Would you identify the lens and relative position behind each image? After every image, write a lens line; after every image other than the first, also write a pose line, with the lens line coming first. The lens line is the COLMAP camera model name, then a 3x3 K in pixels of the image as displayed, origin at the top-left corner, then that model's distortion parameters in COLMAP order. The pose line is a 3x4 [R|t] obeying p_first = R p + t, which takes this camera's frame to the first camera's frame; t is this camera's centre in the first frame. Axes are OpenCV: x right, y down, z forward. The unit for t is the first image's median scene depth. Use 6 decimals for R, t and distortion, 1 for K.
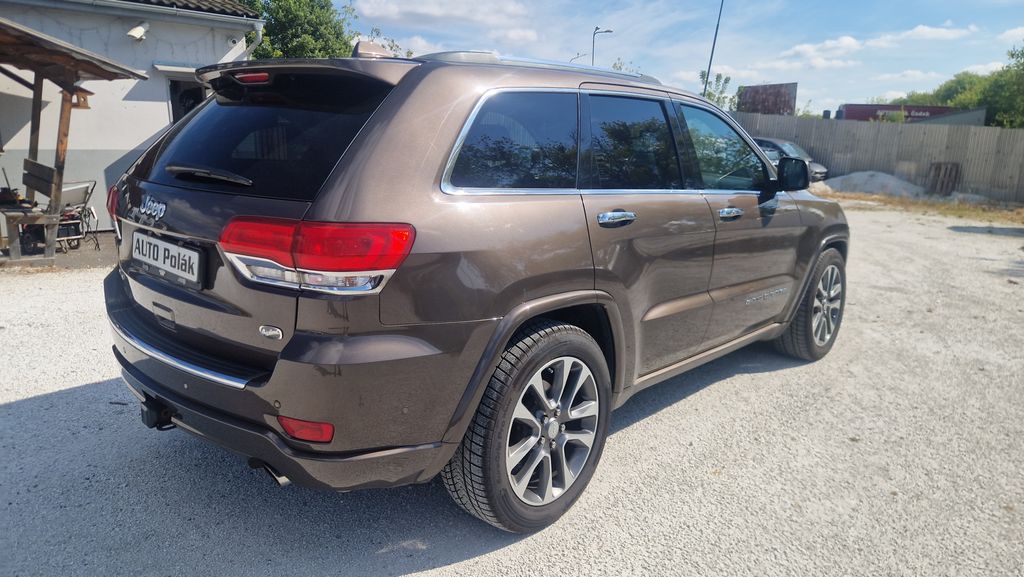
lens RADIAL K [[712.8, 0, 512.0], [0, 712.8, 288.5], [0, 0, 1]] dist [0.030376, -0.000326]
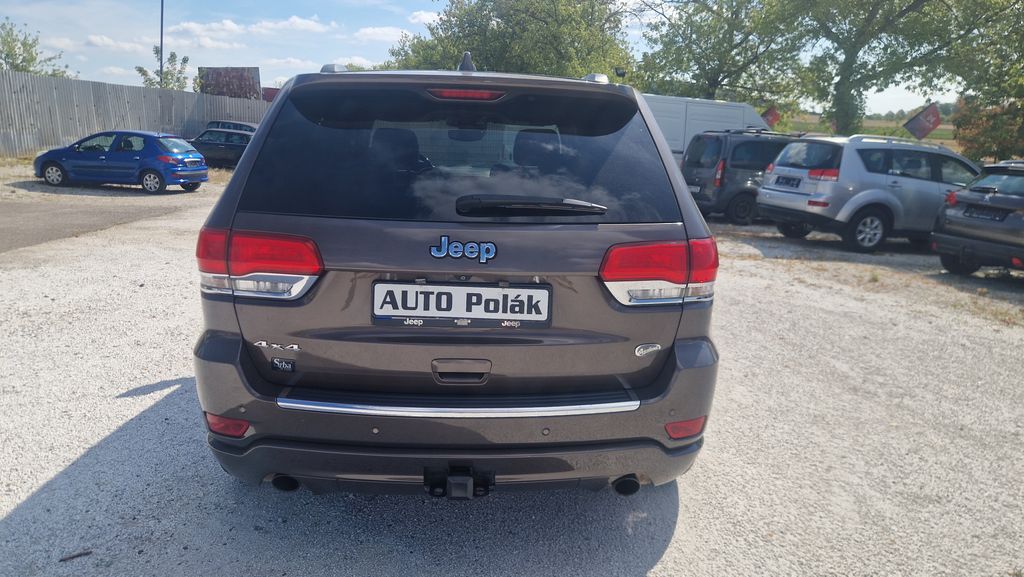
lens RADIAL K [[712.8, 0, 512.0], [0, 712.8, 288.5], [0, 0, 1]] dist [0.030376, -0.000326]
pose [[0.688499, -0.163556, 0.706554, -0.122262], [0.143543, 0.985697, 0.088298, -0.015174], [-0.710890, 0.040628, 0.702129, 0.039991]]
